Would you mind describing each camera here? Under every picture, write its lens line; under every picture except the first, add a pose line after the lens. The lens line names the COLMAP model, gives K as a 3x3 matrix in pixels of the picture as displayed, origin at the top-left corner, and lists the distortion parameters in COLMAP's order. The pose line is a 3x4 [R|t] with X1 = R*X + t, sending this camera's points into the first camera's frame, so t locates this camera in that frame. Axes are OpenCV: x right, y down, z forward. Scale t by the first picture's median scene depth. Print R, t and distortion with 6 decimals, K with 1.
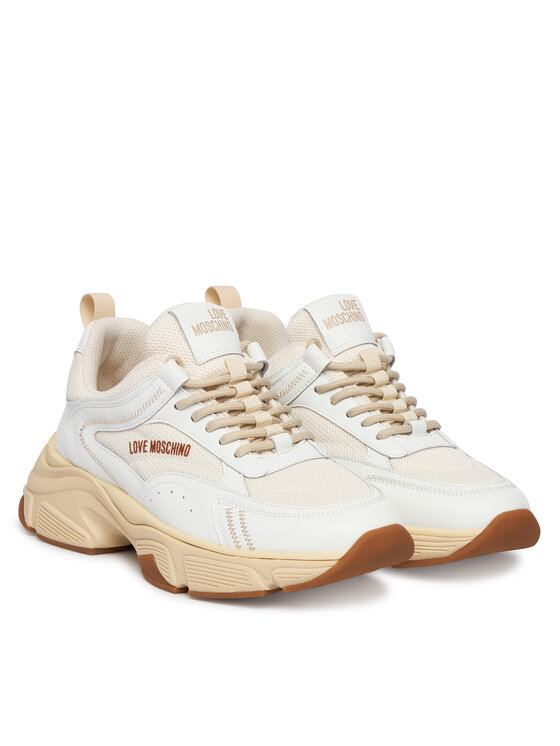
lens RADIAL K [[2180.3, 0, 279.8], [0, 2180.3, 372.3], [0, 0, 1]] dist [-1.466213, 0.000000]
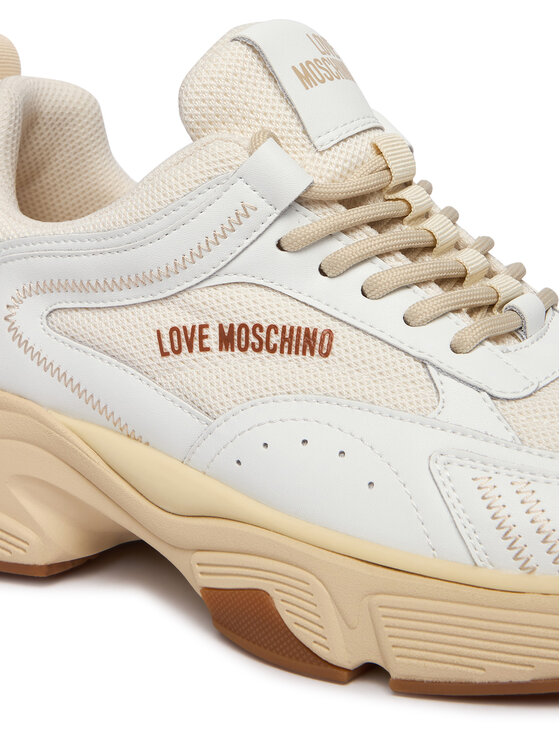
lens RADIAL K [[1683.9, 0, 280.3], [0, 1683.9, 372.6], [0, 0, 1]] dist [-0.221325, 0.000000]
pose [[0.945509, -0.056818, 0.320600, -0.160060], [0.030122, 0.995698, 0.087626, 0.011603], [-0.324199, -0.073195, 0.943153, 0.674733]]
